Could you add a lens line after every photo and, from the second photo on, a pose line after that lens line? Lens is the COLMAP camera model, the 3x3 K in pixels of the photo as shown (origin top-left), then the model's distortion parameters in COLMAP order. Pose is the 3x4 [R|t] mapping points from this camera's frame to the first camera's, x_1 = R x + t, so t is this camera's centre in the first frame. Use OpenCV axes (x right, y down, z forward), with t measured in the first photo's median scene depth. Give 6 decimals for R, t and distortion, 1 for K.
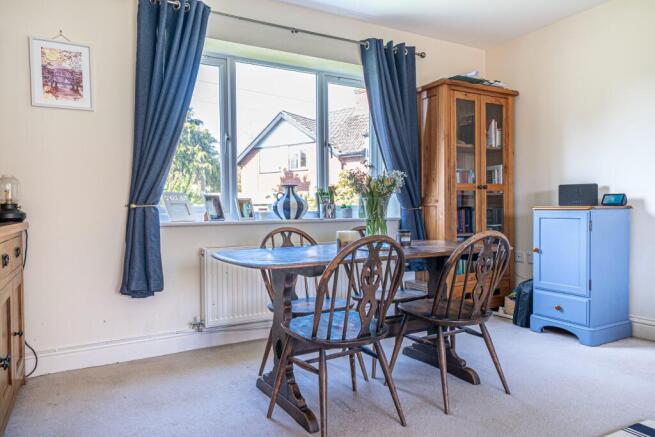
lens RADIAL K [[439.9, 0, 327.5], [0, 439.9, 218.5], [0, 0, 1]] dist [0.026906, -0.001563]
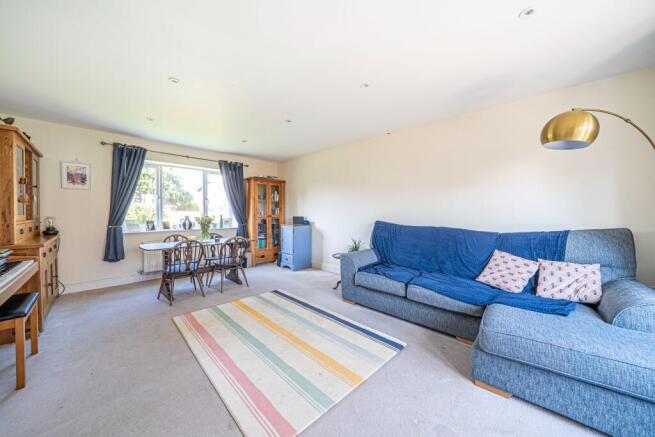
lens RADIAL K [[230.0, 0, 327.5], [0, 230.0, 218.5], [0, 0, 1]] dist [-0.014560, 0.000339]
pose [[0.959944, 0.004969, 0.280149, 0.367235], [-0.005775, 0.999981, 0.002053, -0.076833], [-0.280134, -0.003588, 0.959954, -0.561373]]
